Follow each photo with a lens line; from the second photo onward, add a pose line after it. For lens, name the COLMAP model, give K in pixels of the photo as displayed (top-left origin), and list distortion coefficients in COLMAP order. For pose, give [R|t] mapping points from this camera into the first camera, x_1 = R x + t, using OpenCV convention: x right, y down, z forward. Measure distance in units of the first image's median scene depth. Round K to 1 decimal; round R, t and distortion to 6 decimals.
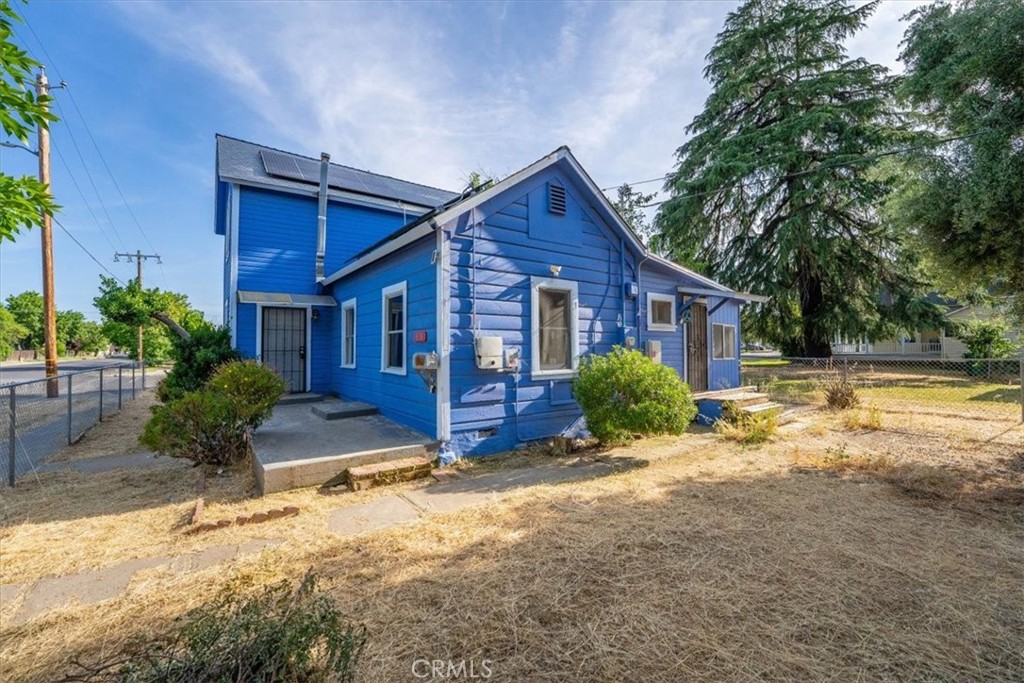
lens RADIAL K [[419.8, 0, 513.1], [0, 419.8, 336.5], [0, 0, 1]] dist [-0.023730, 0.000105]
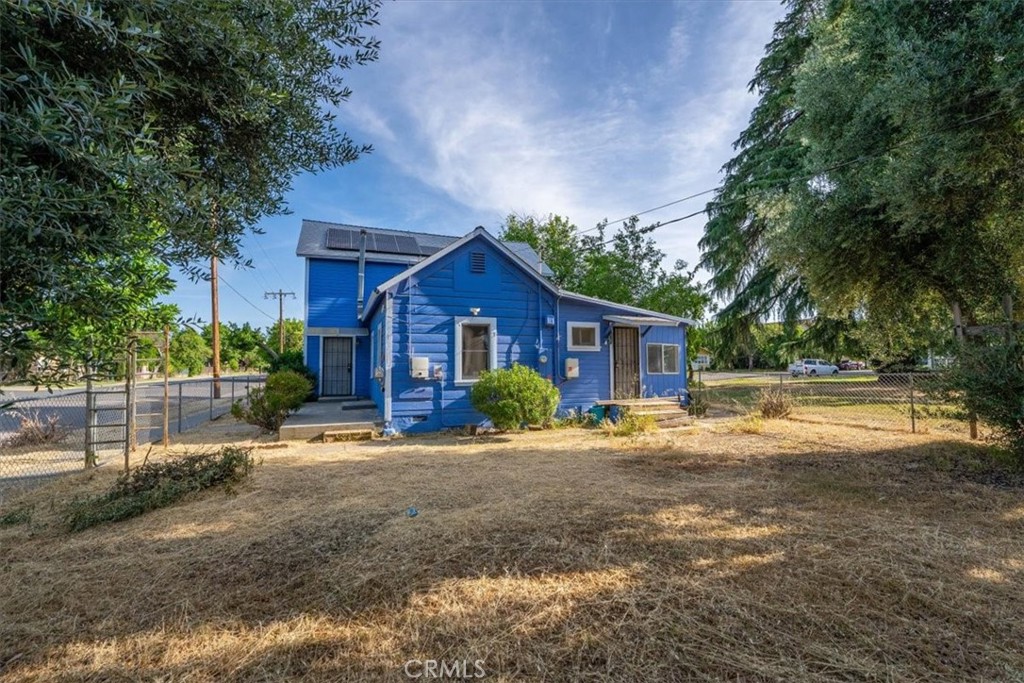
lens RADIAL K [[421.5, 0, 512.0], [0, 421.5, 341.5], [0, 0, 1]] dist [-0.027429, 0.000192]
pose [[0.965758, -0.015536, -0.258978, 0.574306], [0.008391, 0.999554, -0.028673, -0.008443], [0.259308, 0.025518, 0.965457, -0.362928]]
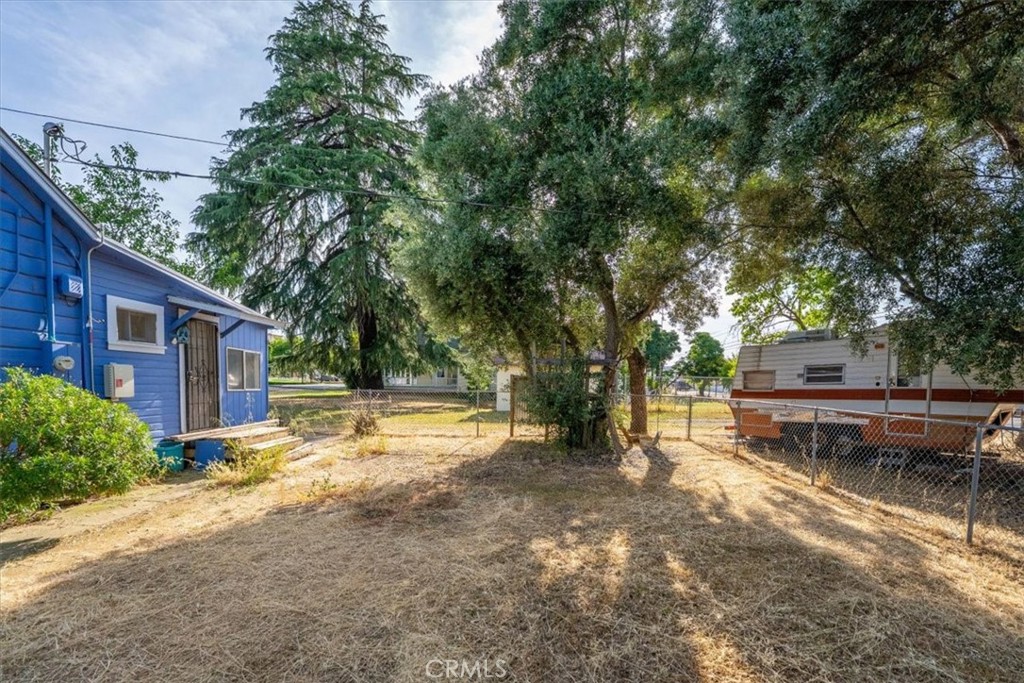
lens RADIAL K [[435.3, 0, 522.1], [0, 435.3, 409.3], [0, 0, 1]] dist [-0.027740, -0.000058]
pose [[0.595344, -0.033420, 0.802776, 0.184862], [-0.045630, 0.996116, 0.075309, 0.000355], [-0.802174, -0.081465, 0.591506, 0.008004]]
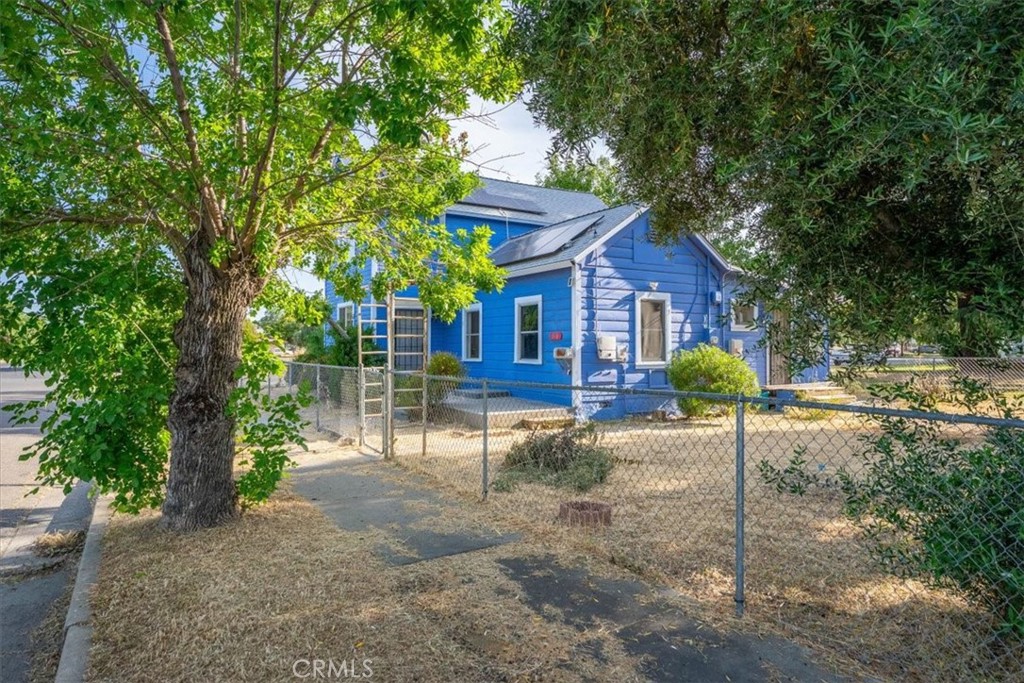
lens RADIAL K [[602.7, 0, 511.2], [0, 602.7, 339.7], [0, 0, 1]] dist [0.001246, 0.000201]
pose [[0.994908, 0.003193, -0.100740, -0.144503], [-0.001894, 0.999914, 0.012990, -0.011725], [0.100773, -0.012733, 0.994828, -0.877990]]
